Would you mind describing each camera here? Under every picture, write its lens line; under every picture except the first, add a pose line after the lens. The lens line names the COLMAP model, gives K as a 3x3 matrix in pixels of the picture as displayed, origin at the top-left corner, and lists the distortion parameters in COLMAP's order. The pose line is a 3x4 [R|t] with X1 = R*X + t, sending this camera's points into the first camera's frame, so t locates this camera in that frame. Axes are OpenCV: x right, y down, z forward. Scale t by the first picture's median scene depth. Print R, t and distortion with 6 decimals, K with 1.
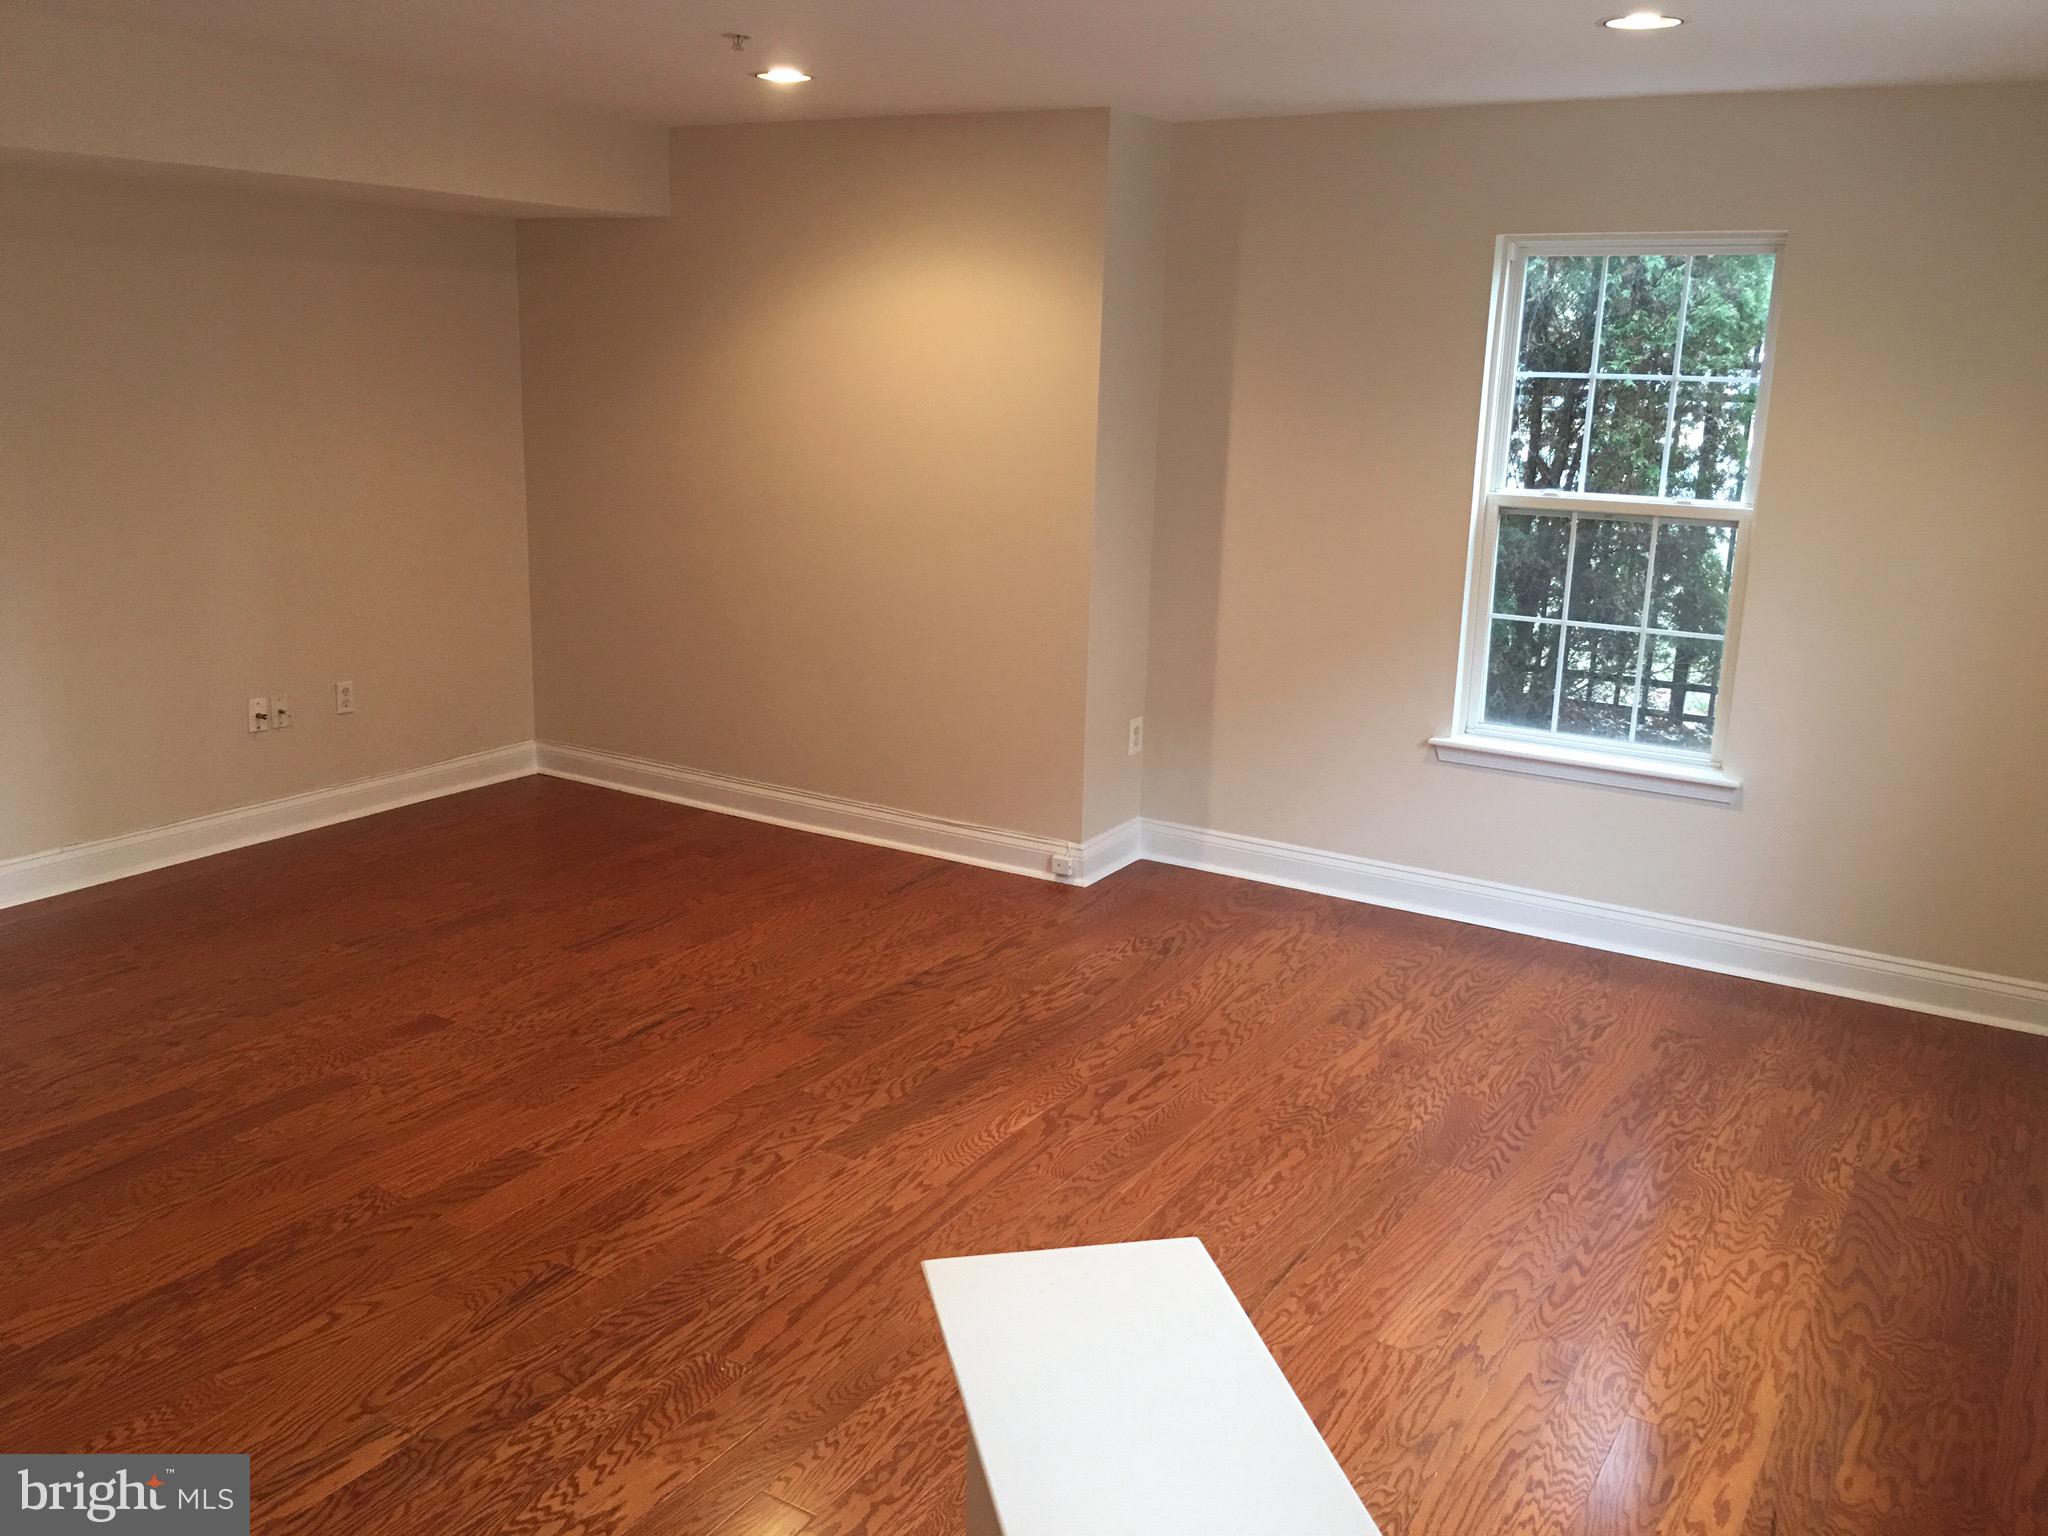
lens RADIAL K [[1741.5, 0, 1022.8], [0, 1741.5, 767.3], [0, 0, 1]] dist [0.071718, -0.094347]
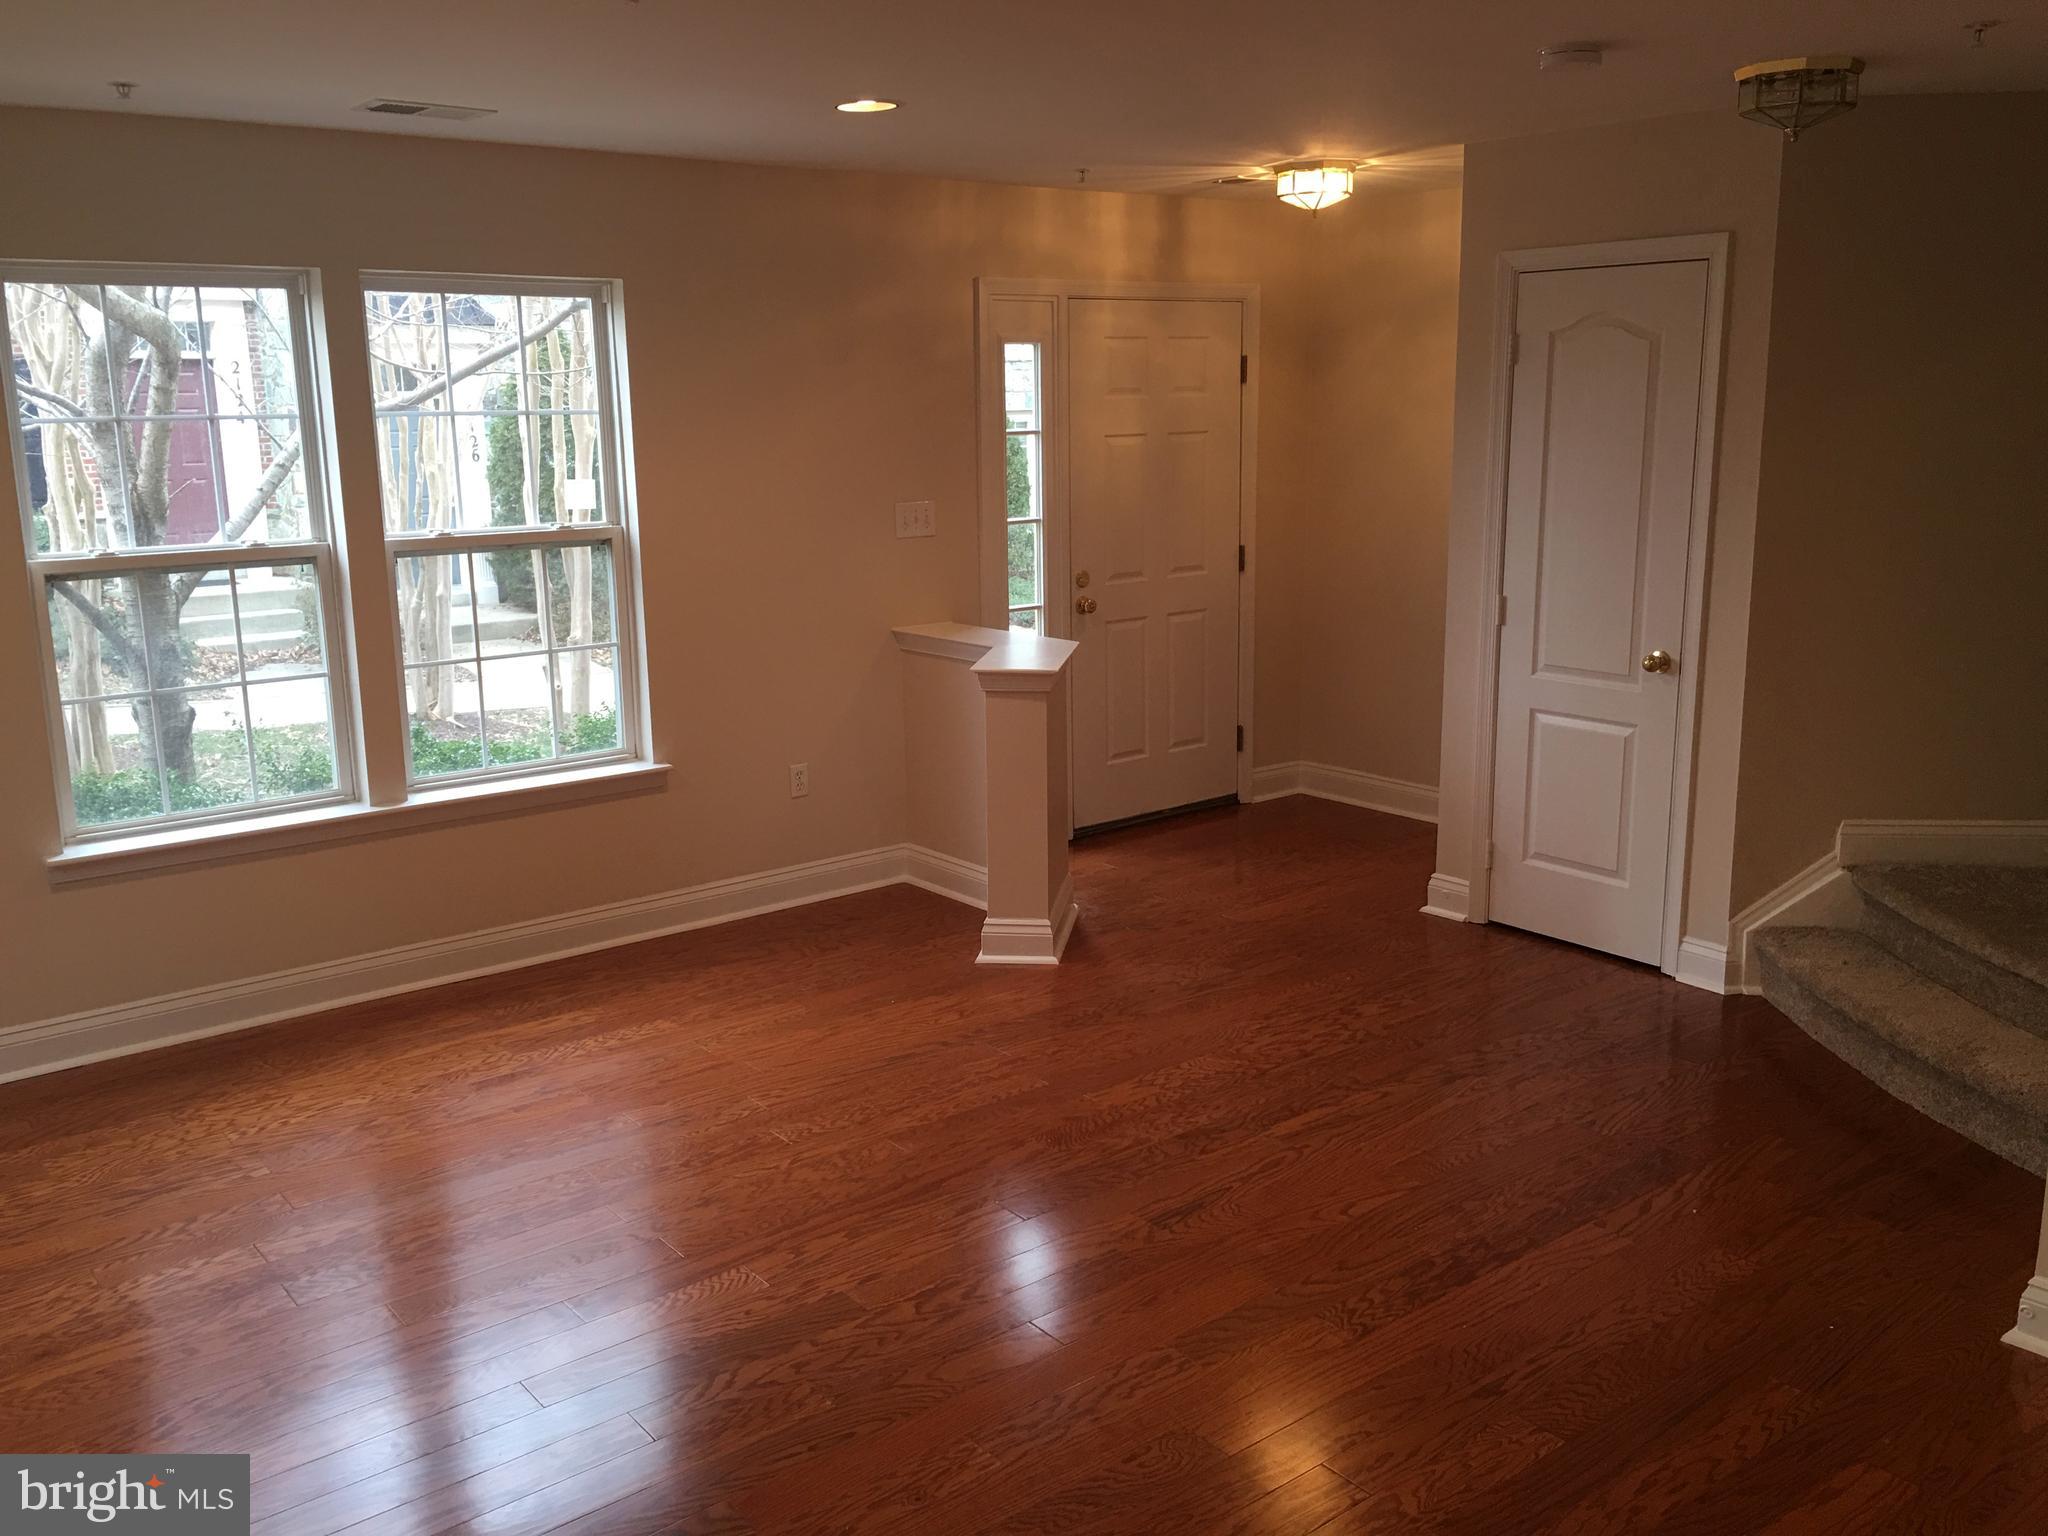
lens RADIAL K [[1741.5, 0, 1023.0], [0, 1741.5, 762.1], [0, 0, 1]] dist [0.071718, -0.094347]
pose [[-0.937666, -0.086581, 0.336580, -0.543374], [0.071972, 0.899099, 0.431788, -0.473883], [-0.340004, 0.429097, -0.836823, 1.881233]]
